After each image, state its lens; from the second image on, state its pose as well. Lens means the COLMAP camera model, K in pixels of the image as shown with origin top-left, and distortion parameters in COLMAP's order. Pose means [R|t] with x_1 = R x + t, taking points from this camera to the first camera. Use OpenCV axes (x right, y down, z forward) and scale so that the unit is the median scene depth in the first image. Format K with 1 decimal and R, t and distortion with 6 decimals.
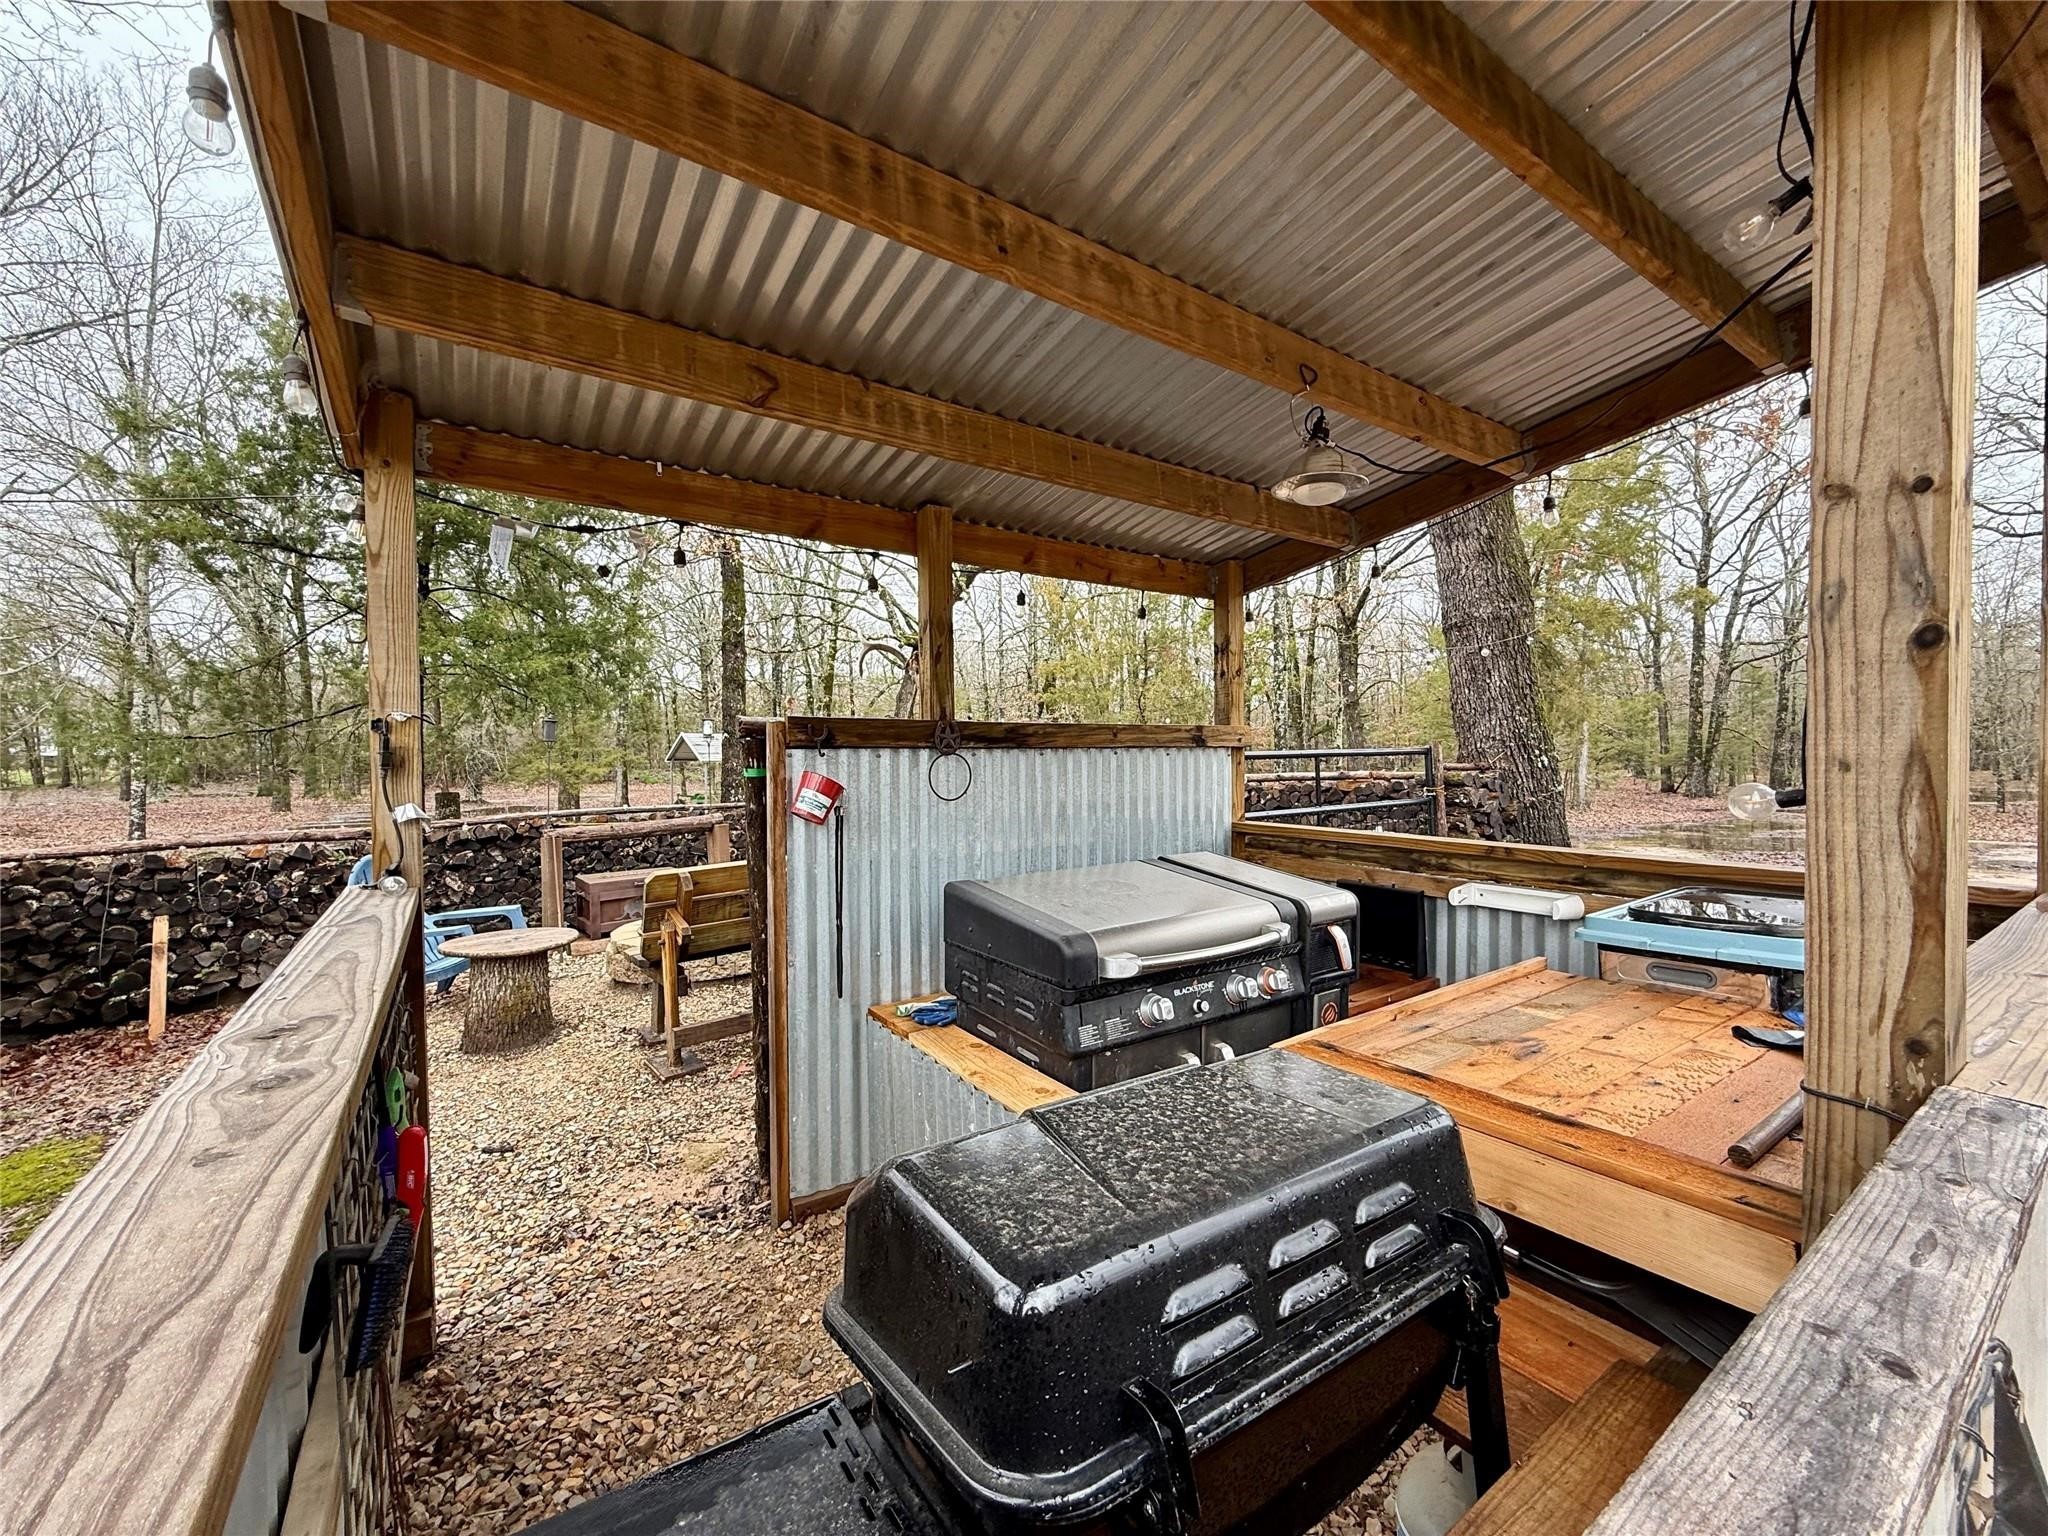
lens RADIAL K [[821.2, 0, 1024.0], [0, 821.2, 768.0], [0, 0, 1]] dist [-0.000171, 0.000063]
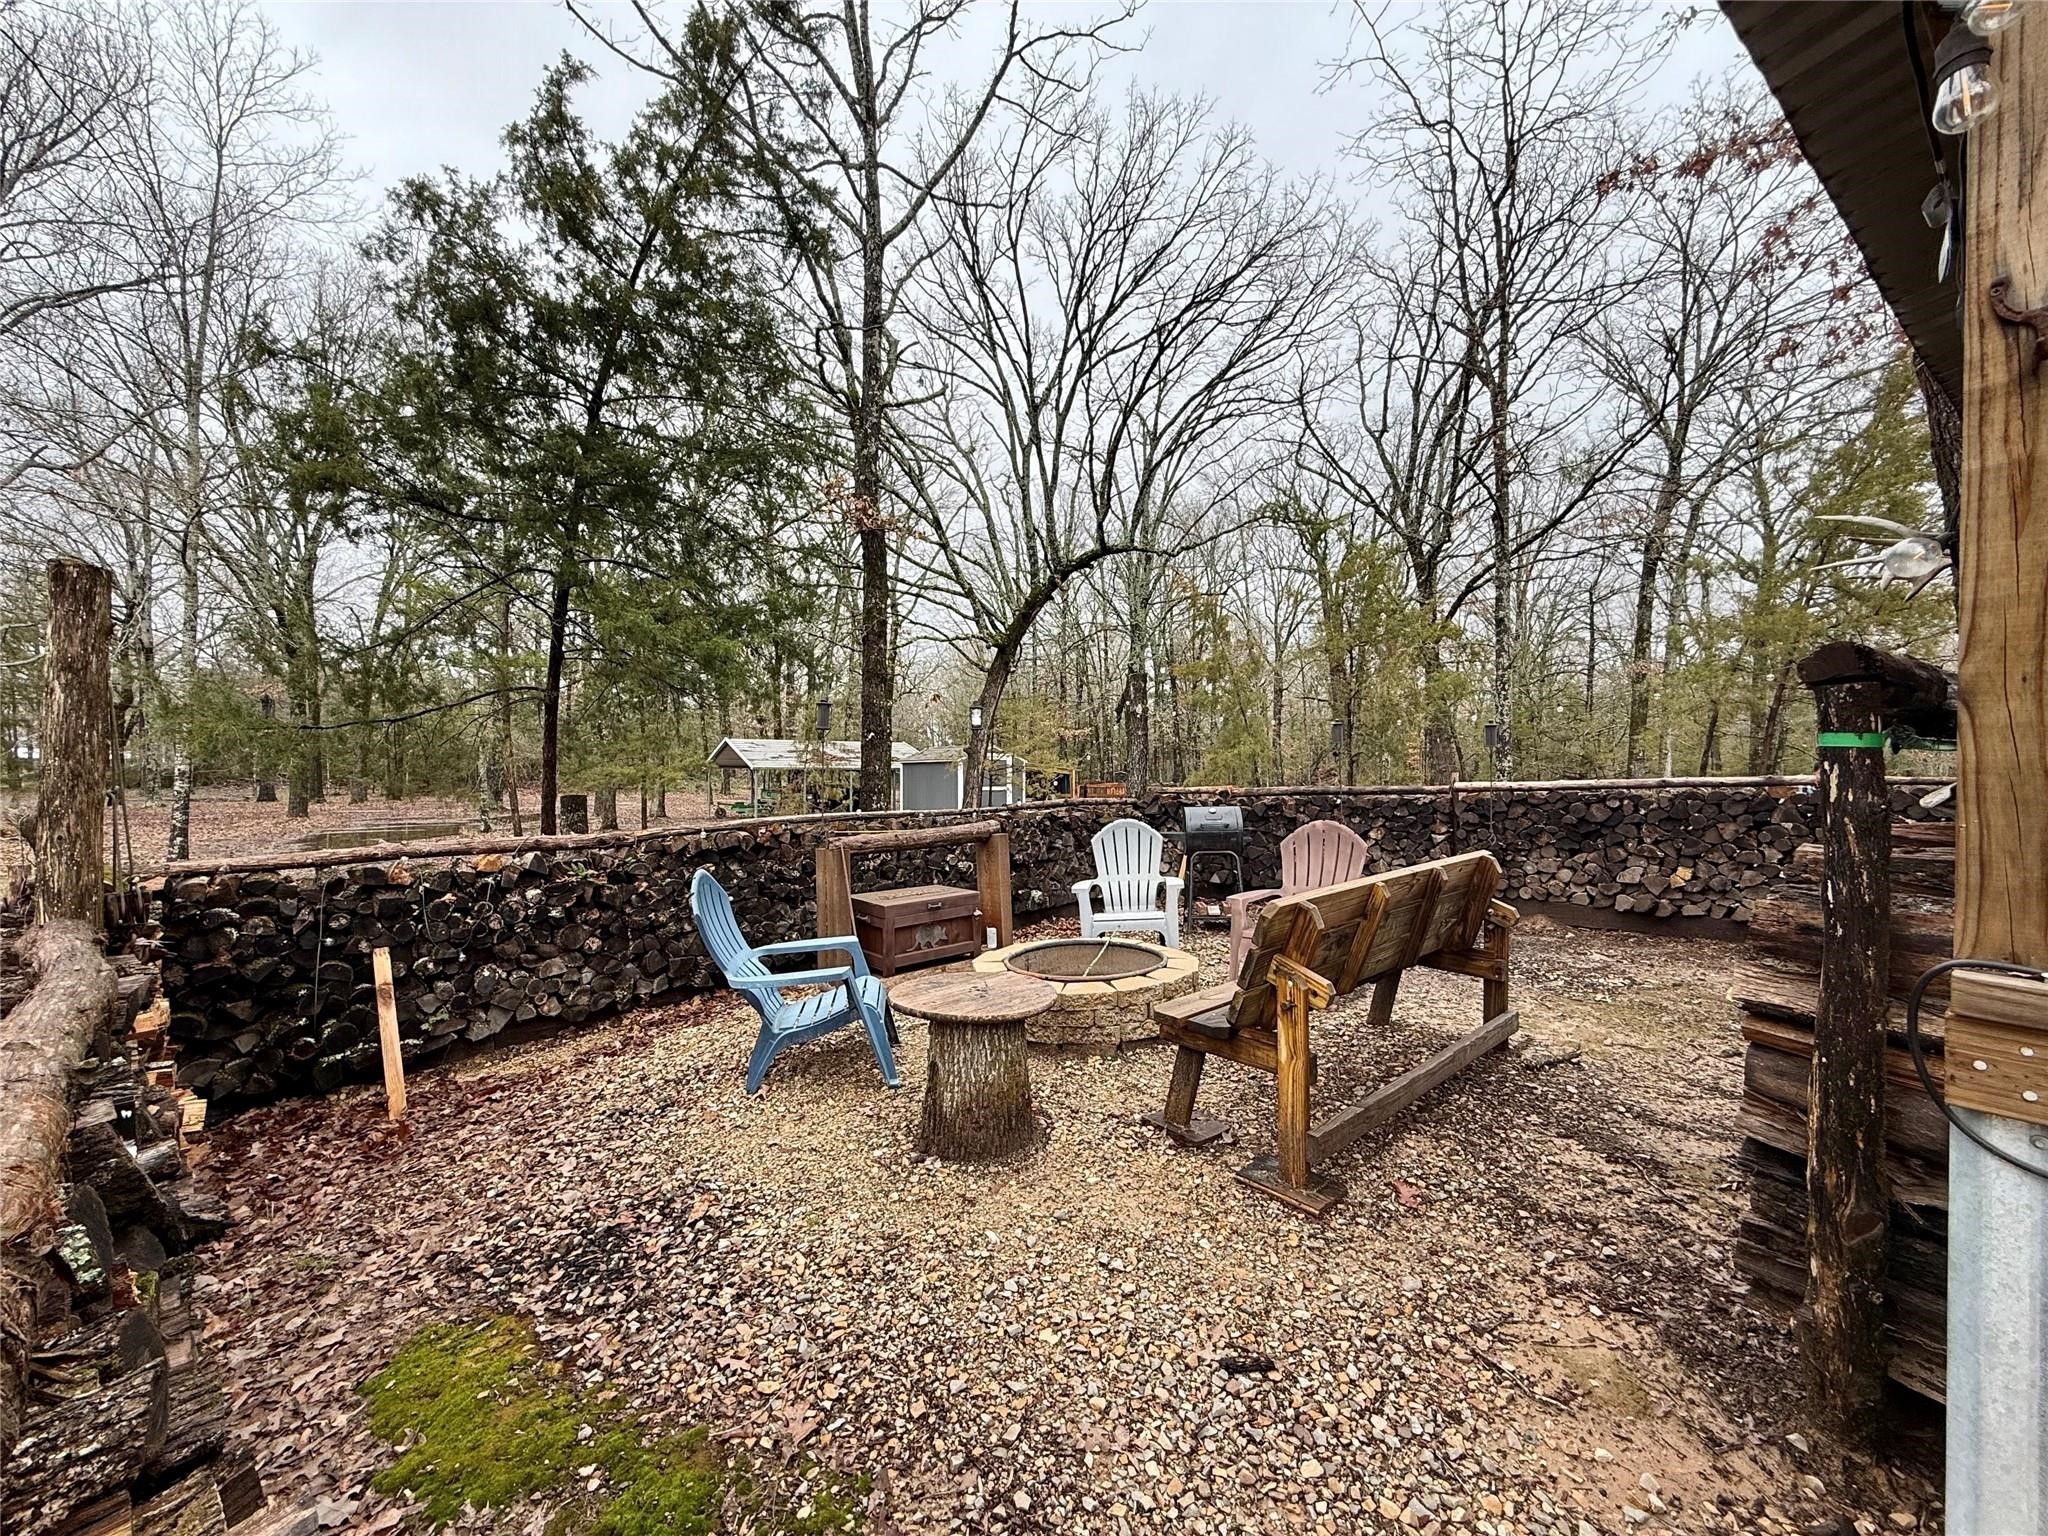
lens RADIAL K [[821.2, 0, 1024.0], [0, 821.2, 768.0], [0, 0, 1]] dist [-0.000171, 0.000063]
pose [[0.999788, 0.008656, 0.018674, -0.459480], [-0.008367, 0.999845, -0.015488, 0.019766], [-0.018805, 0.015328, 0.999706, 0.218969]]
